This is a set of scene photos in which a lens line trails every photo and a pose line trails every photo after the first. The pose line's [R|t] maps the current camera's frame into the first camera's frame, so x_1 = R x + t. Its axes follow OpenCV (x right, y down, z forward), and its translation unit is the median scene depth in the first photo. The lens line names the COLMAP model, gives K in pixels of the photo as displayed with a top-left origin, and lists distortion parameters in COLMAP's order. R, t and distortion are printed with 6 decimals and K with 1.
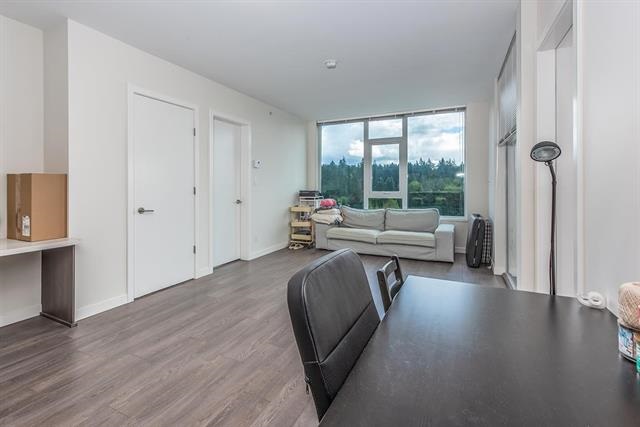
lens RADIAL K [[314.3, 0, 299.4], [0, 314.3, 186.2], [0, 0, 1]] dist [0.005329, 0.000202]
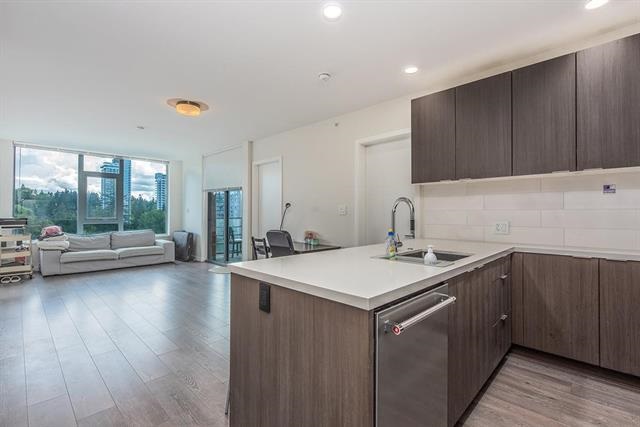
lens RADIAL K [[290.2, 0, 325.0], [0, 290.2, 212.2], [0, 0, 1]] dist [0.005001, -0.001583]
pose [[0.285611, 0.001711, 0.958344, -0.565337], [0.002121, 0.999995, -0.002418, -0.000543], [-0.958343, 0.002723, 0.285606, -0.116598]]
